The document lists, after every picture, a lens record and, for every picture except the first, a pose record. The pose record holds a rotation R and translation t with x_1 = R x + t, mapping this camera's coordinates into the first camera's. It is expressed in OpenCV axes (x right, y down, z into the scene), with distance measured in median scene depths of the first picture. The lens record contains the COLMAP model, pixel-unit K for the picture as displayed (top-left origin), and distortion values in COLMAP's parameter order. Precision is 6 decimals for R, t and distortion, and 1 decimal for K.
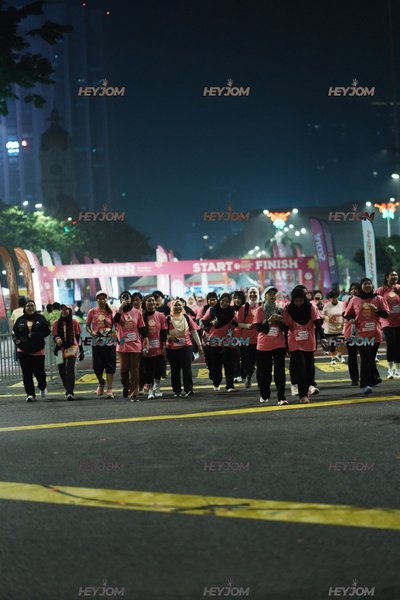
lens RADIAL K [[2225.4, 0, 160.6], [0, 2225.4, 300.5], [0, 0, 1]] dist [0.512970, 0.854653]
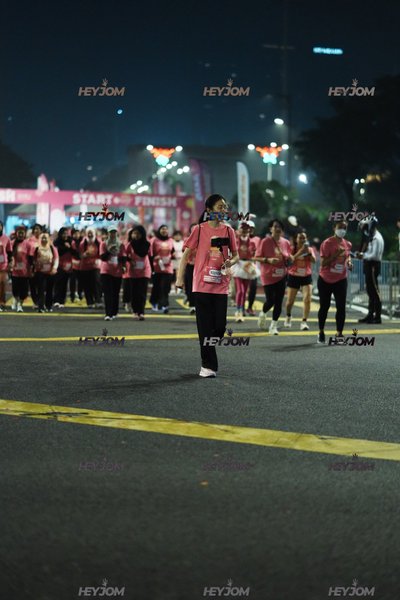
lens RADIAL K [[2497.0, 0, 201.4], [0, 2497.0, 392.2], [0, 0, 1]] dist [0.522100, -0.530476]
pose [[0.996109, 0.064395, 0.060172, 0.009666], [-0.068178, 0.995676, 0.063095, -0.002941], [-0.055849, -0.066952, 0.996192, -0.147349]]
